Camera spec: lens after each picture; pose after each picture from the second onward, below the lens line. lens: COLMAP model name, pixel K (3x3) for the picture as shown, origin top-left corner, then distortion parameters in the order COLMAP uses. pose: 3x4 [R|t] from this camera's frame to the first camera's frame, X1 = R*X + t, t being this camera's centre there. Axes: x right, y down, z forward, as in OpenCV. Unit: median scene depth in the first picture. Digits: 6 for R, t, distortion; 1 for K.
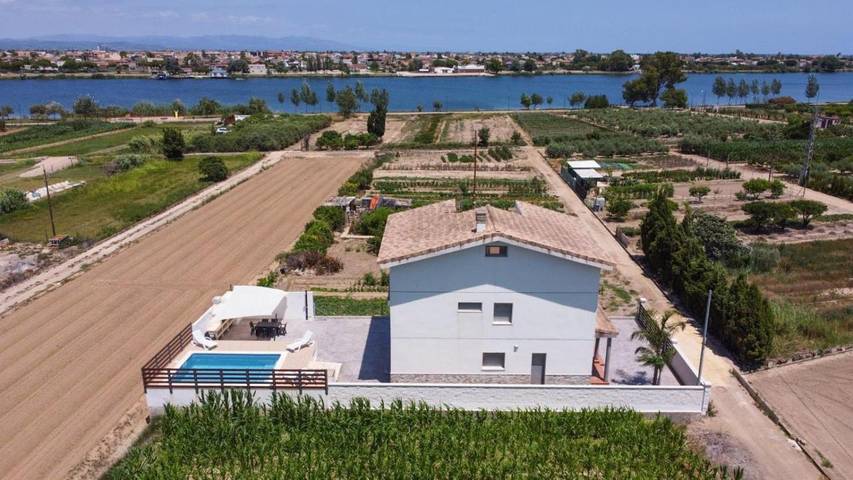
lens RADIAL K [[632.8, 0, 427.8], [0, 632.8, 240.8], [0, 0, 1]] dist [-0.005734, -0.004875]
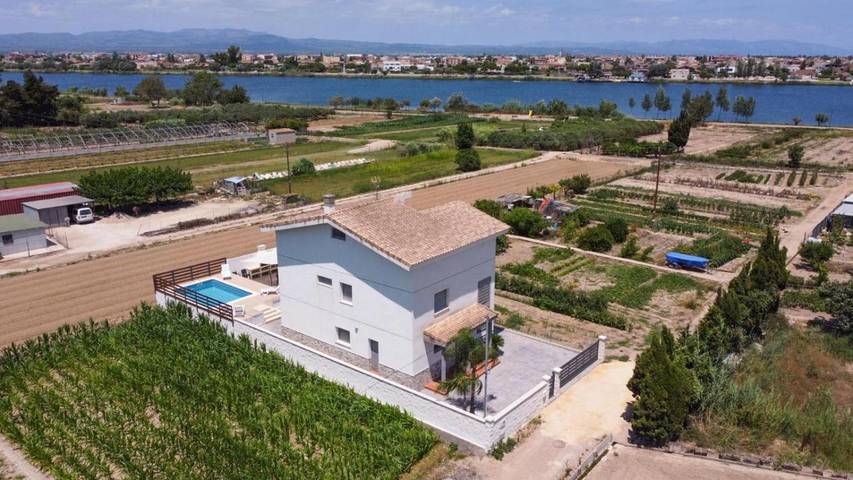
lens RADIAL K [[632.8, 0, 426.4], [0, 632.8, 239.7], [0, 0, 1]] dist [-0.005734, -0.004875]
pose [[0.787651, 0.167182, -0.593006, 0.246368], [-0.172120, 0.983869, 0.048759, -0.014958], [0.591591, 0.063663, 0.803721, 0.059622]]
